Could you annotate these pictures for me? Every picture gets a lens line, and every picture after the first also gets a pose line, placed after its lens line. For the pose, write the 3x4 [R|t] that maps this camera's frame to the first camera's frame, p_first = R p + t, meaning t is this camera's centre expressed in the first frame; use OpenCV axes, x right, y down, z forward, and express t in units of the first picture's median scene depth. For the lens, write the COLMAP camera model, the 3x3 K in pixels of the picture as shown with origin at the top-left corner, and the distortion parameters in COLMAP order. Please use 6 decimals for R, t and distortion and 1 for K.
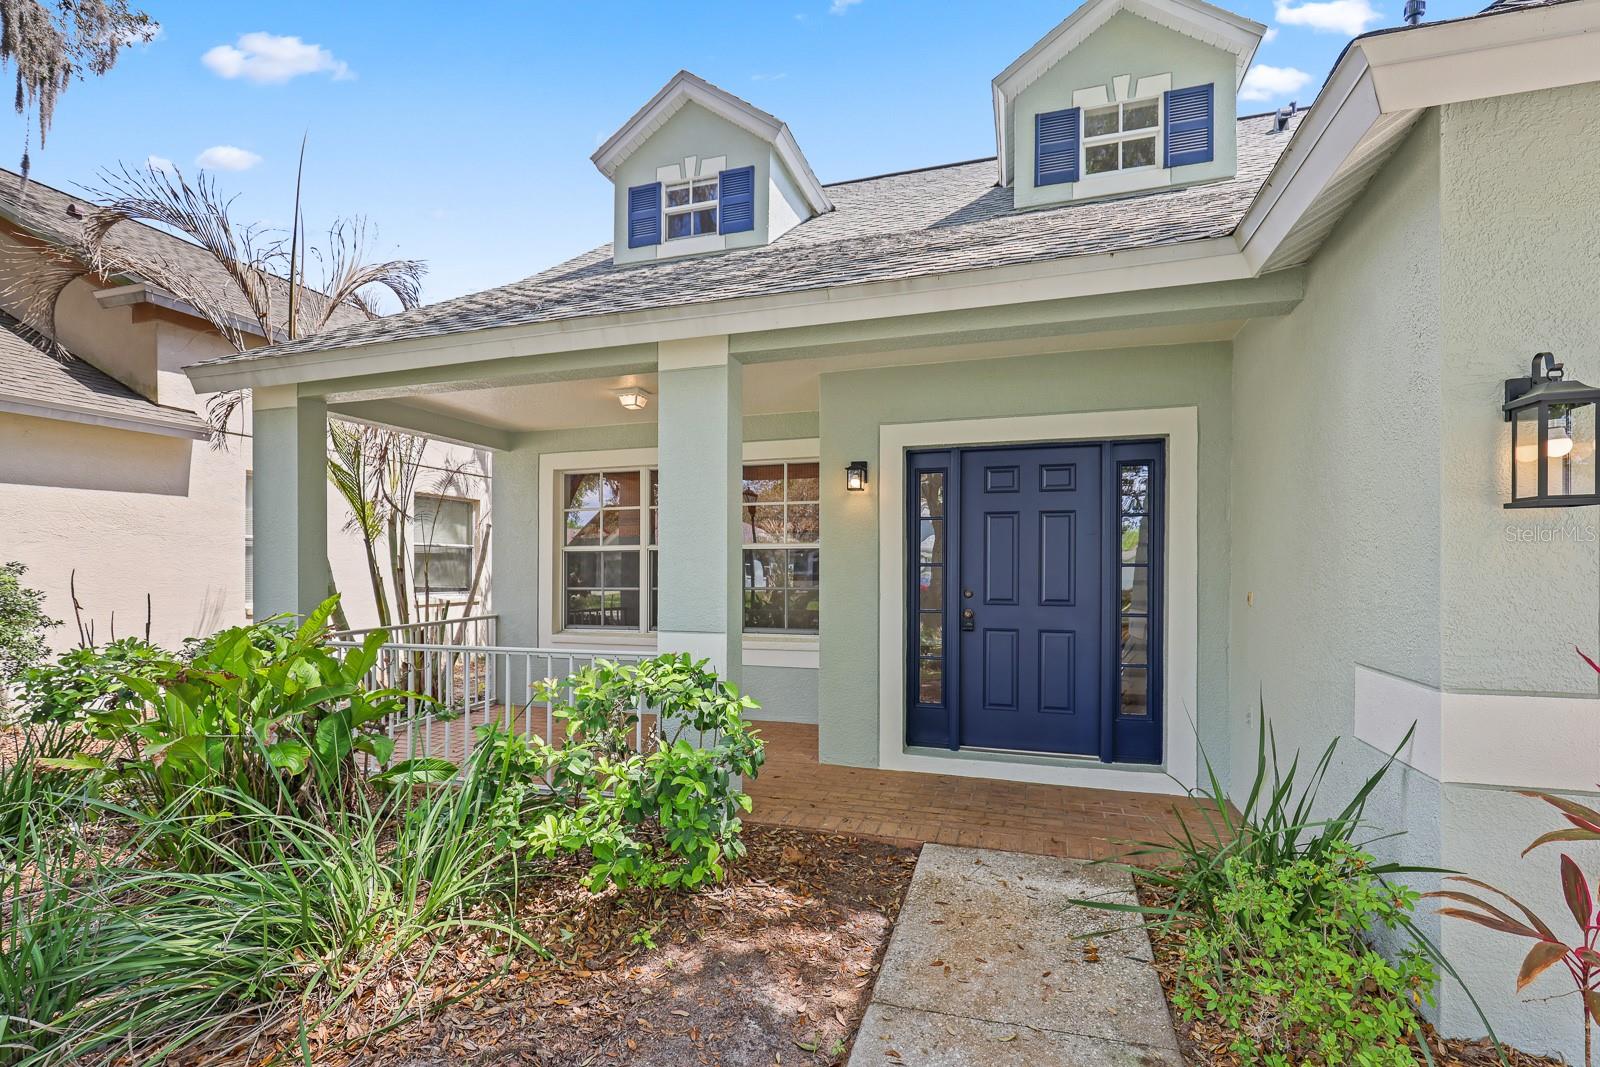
lens RADIAL K [[732.2, 0, 792.9], [0, 732.2, 559.5], [0, 0, 1]] dist [0.003692, 0.001142]
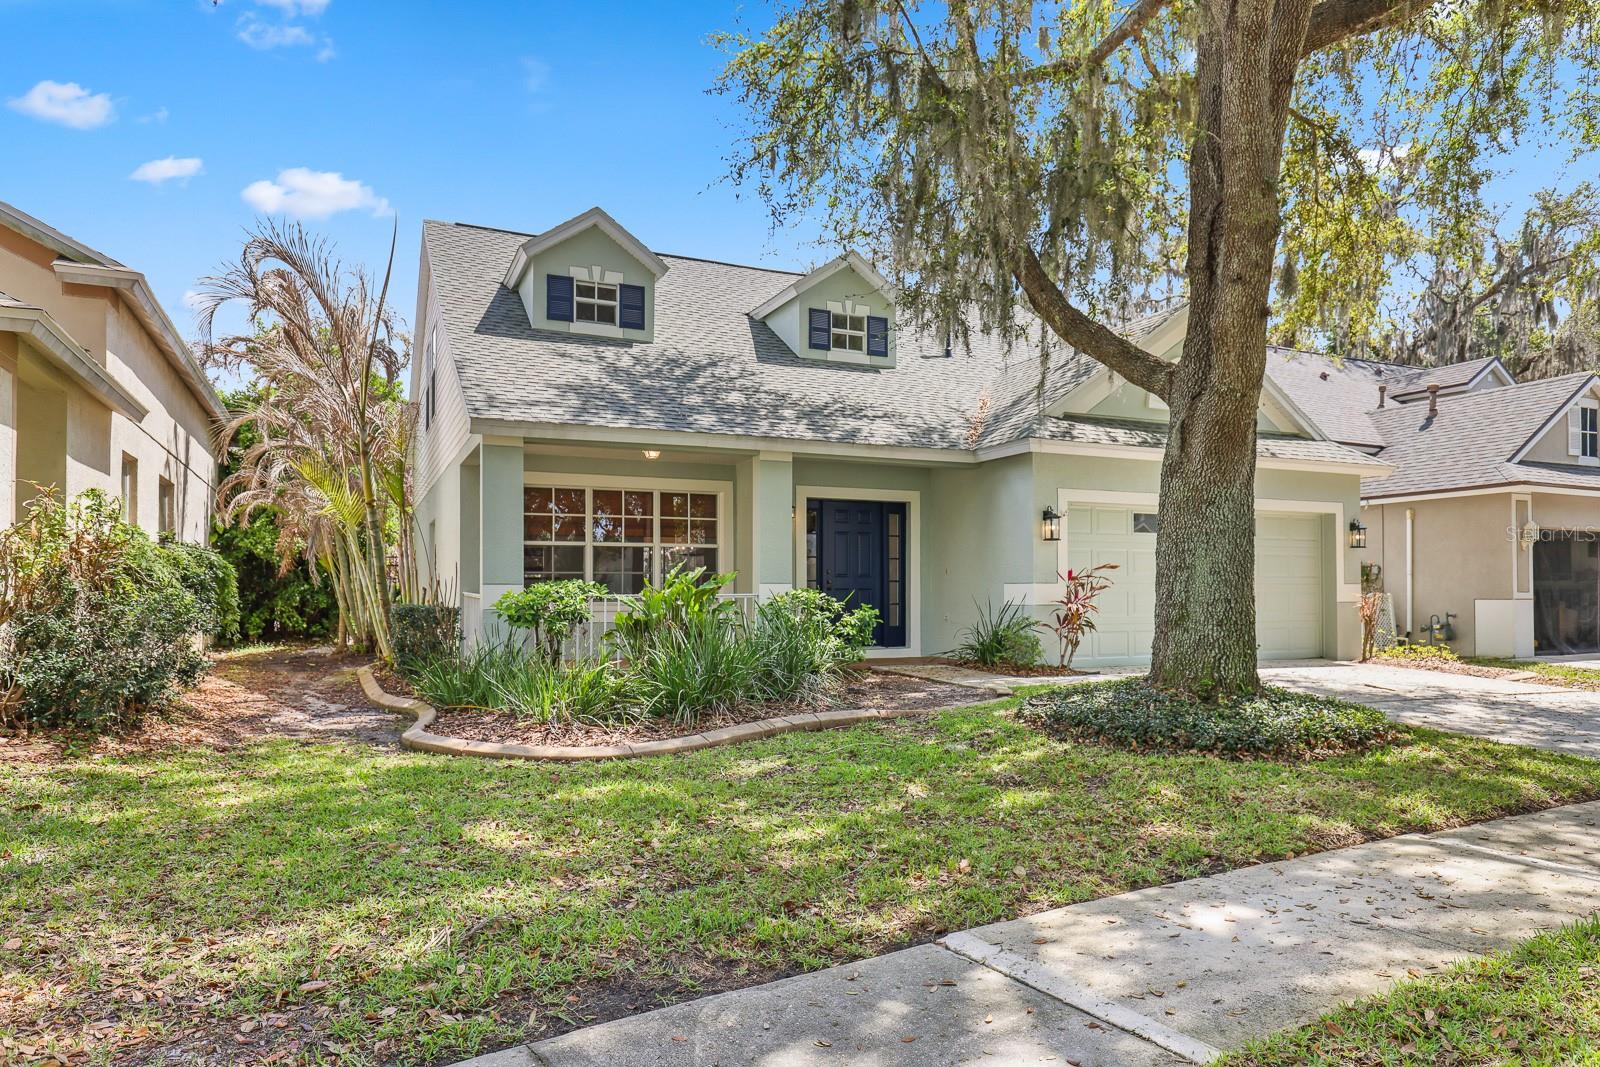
lens RADIAL K [[1024.5, 0, 802.9], [0, 1024.5, 541.7], [0, 0, 1]] dist [-0.001655, -0.000163]
pose [[0.737709, 0.033826, 0.674270, -1.170561], [-0.007002, 0.999074, -0.042460, 0.057752], [-0.675082, 0.026601, 0.737263, -0.705139]]
